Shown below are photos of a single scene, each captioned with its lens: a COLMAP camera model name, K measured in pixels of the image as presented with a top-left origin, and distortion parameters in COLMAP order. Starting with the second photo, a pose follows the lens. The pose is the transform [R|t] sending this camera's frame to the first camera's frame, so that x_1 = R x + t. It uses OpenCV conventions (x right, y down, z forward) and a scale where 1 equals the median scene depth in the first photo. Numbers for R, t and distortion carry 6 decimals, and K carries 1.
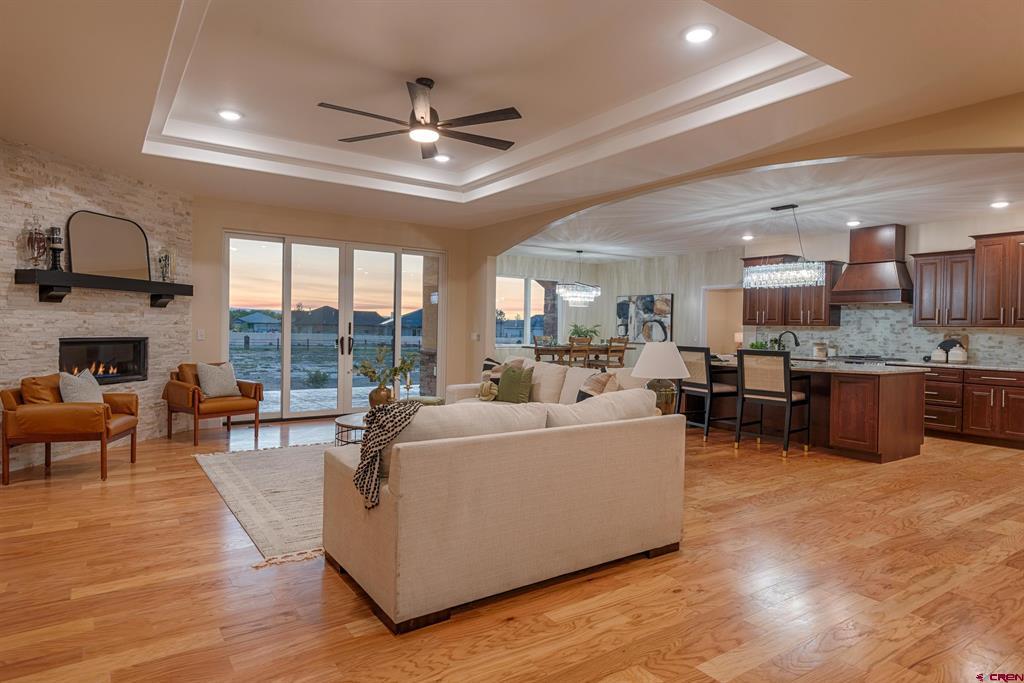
lens RADIAL K [[602.6, 0, 511.9], [0, 602.6, 336.0], [0, 0, 1]] dist [0.028889, -0.016913]
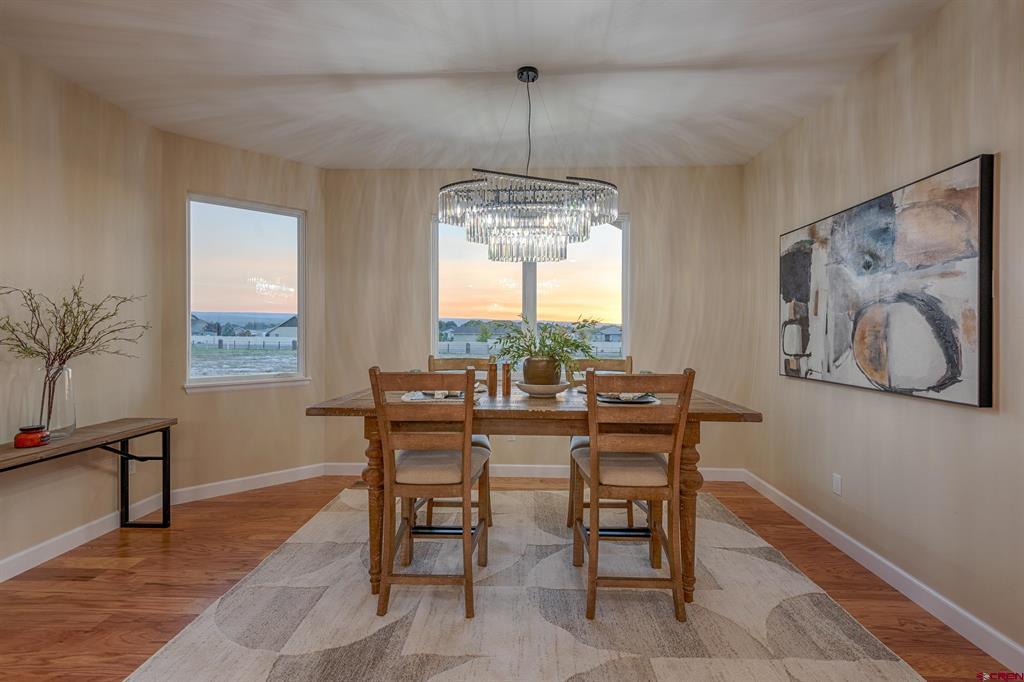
lens RADIAL K [[467.2, 0, 517.2], [0, 467.2, 332.1], [0, 0, 1]] dist [0.022979, -0.010071]
pose [[0.795925, -0.018361, -0.605116, 0.389696], [0.003604, 0.999666, -0.025593, -0.012248], [0.605384, 0.018189, 0.795726, 1.290181]]
